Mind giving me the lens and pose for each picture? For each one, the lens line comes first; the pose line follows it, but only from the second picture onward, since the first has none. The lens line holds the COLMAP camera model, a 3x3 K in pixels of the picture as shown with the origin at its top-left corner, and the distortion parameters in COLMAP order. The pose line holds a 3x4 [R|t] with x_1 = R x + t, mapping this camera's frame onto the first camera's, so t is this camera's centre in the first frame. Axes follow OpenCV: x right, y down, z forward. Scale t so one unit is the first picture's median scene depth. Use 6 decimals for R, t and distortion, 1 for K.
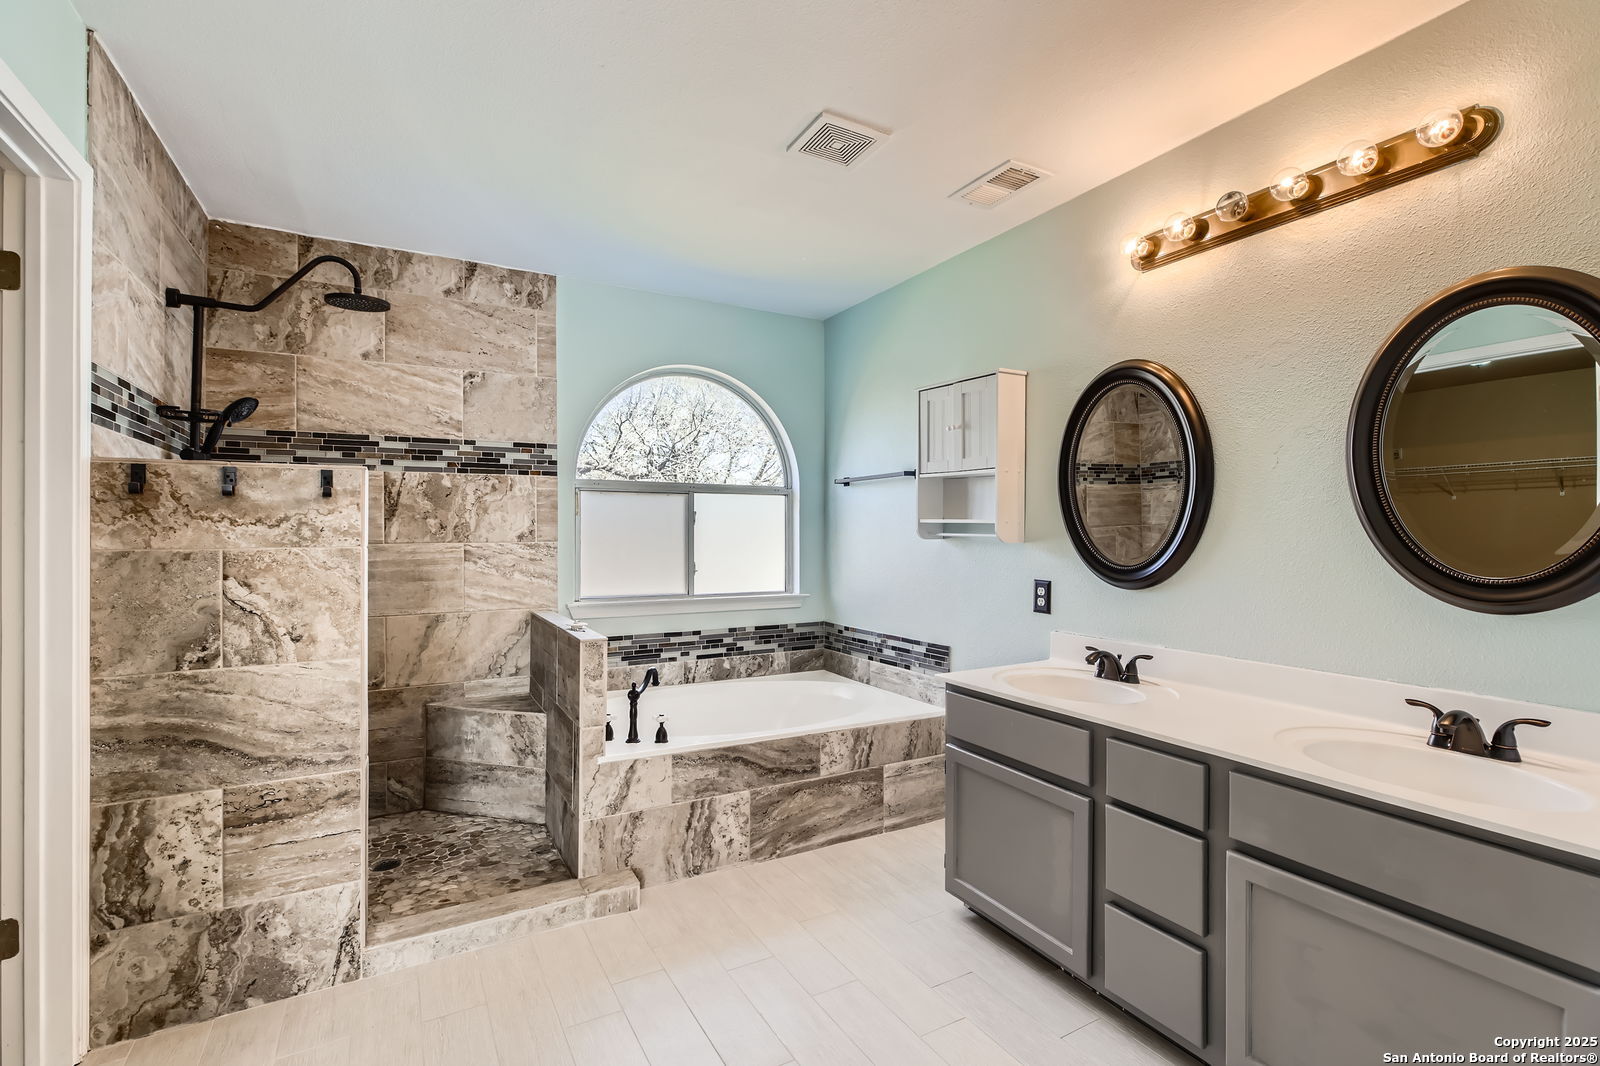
lens RADIAL K [[731.5, 0, 802.9], [0, 731.5, 540.8], [0, 0, 1]] dist [-0.002001, 0.000356]
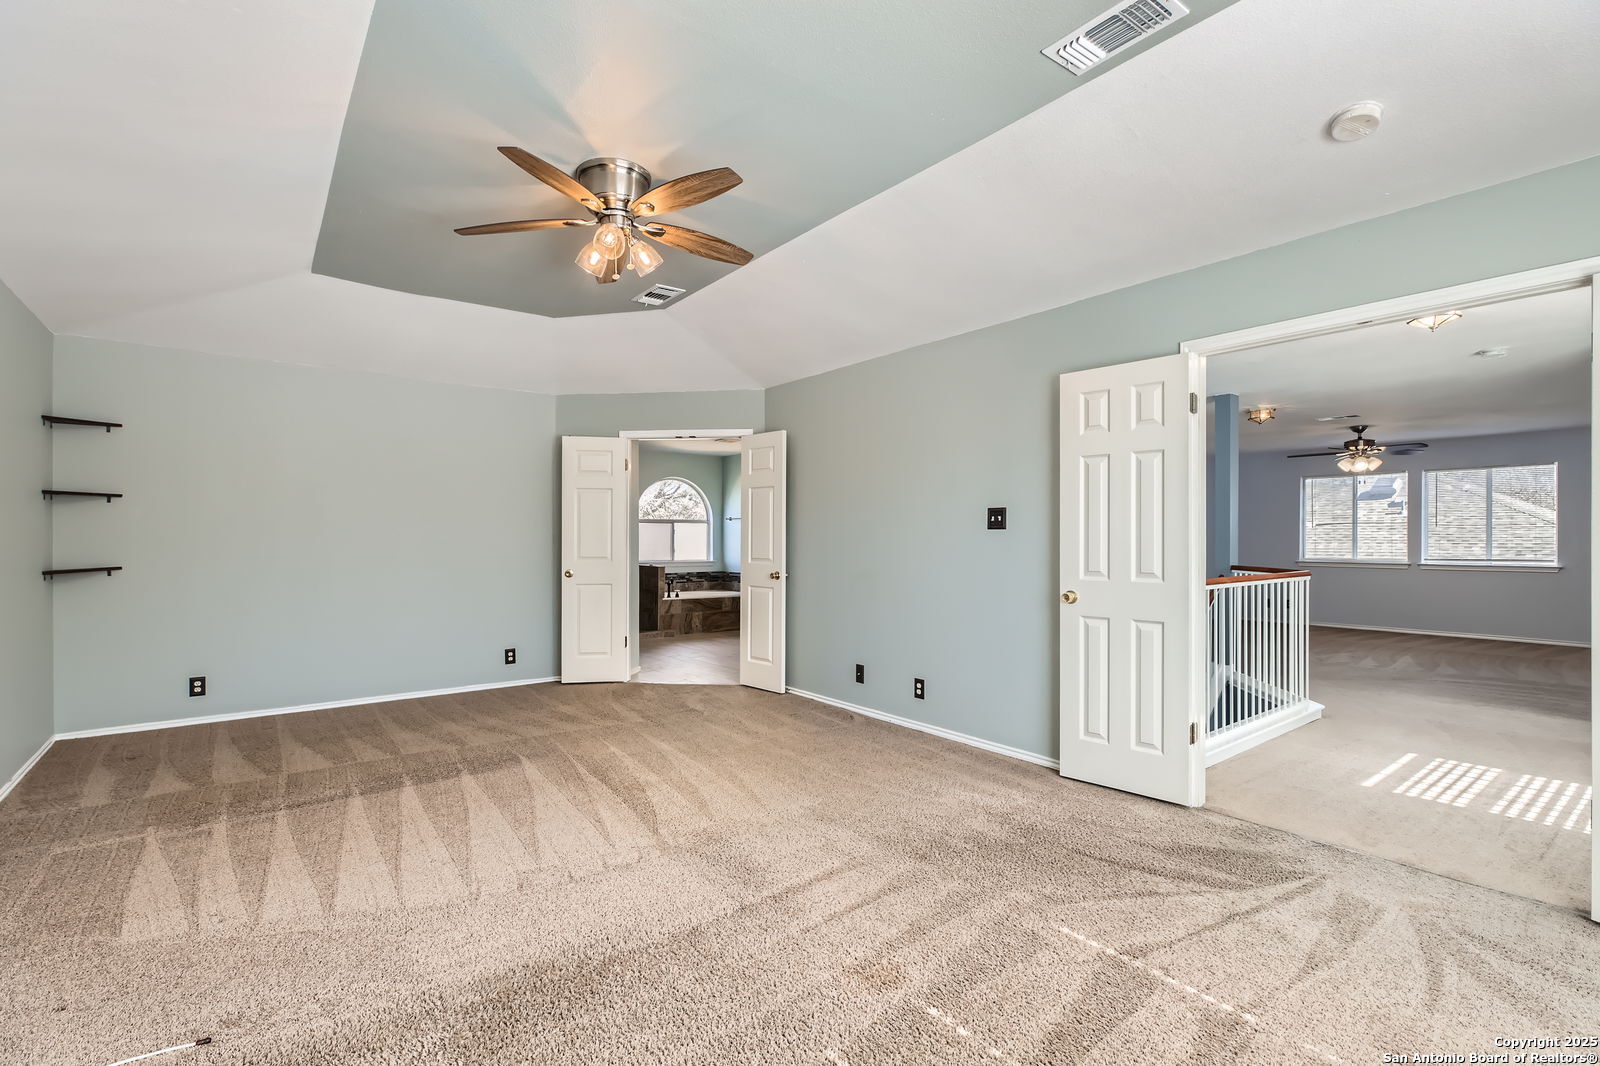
lens RADIAL K [[731.5, 0, 802.9], [0, 731.5, 540.8], [0, 0, 1]] dist [-0.002001, 0.000356]
pose [[0.988458, -0.002765, 0.151470, -0.088387], [0.003538, 0.999982, -0.004831, 0.015644], [-0.151454, 0.005311, 0.988450, -1.776361]]
